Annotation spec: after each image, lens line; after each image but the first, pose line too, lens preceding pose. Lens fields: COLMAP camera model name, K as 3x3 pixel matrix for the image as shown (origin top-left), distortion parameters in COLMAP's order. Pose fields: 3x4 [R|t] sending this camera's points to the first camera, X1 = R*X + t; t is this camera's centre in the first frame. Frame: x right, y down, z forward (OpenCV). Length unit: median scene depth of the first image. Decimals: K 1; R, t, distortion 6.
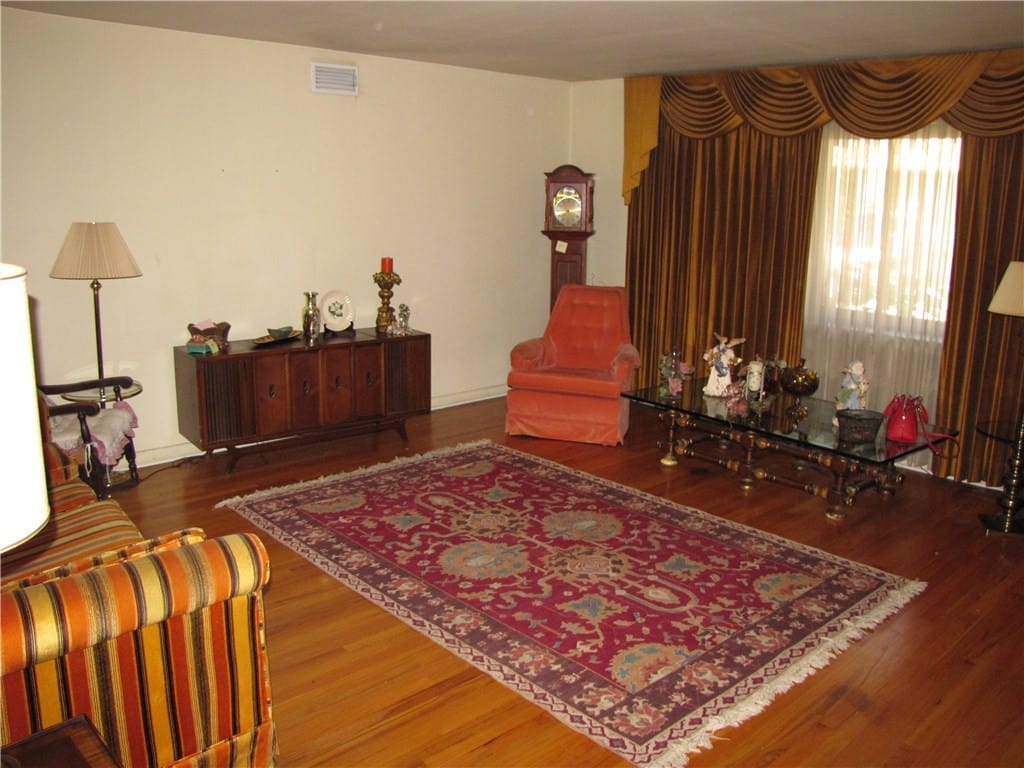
lens RADIAL K [[866.4, 0, 519.8], [0, 866.4, 365.8], [0, 0, 1]] dist [-0.160976, 0.075651]
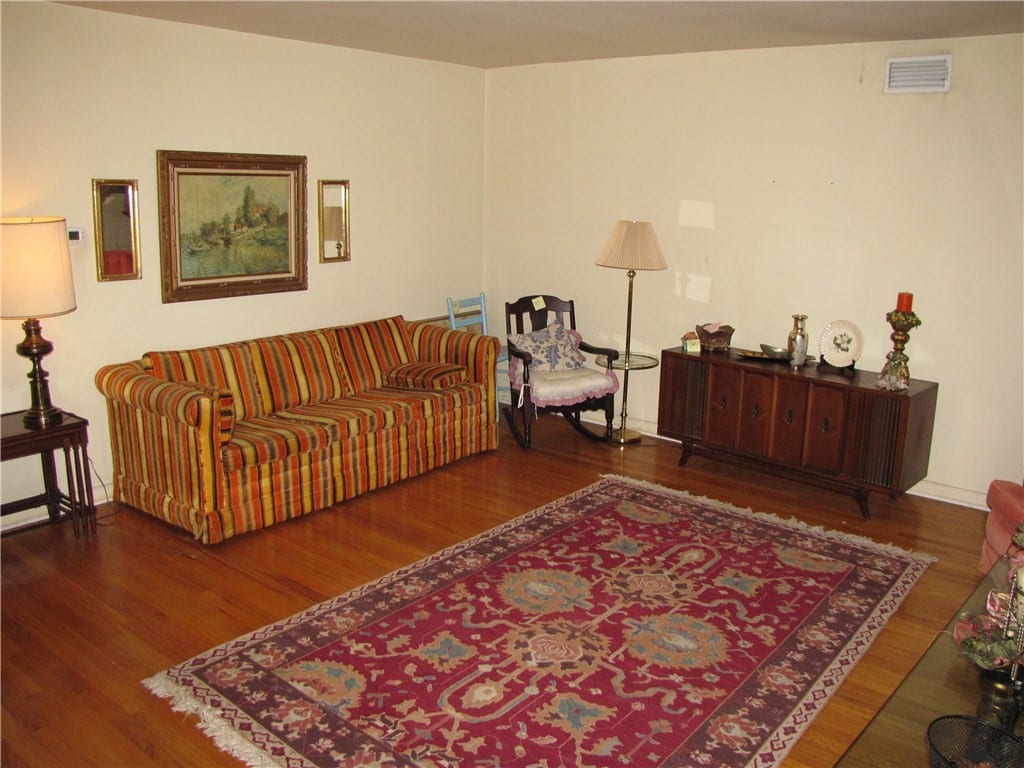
lens RADIAL K [[866.4, 0, 548.0], [0, 866.4, 378.3], [0, 0, 1]] dist [-0.160976, 0.075651]
pose [[0.146146, 0.202371, -0.968343, 0.743730], [-0.218113, 0.961356, 0.167993, -0.140384], [0.964919, 0.186657, 0.184638, 0.713574]]
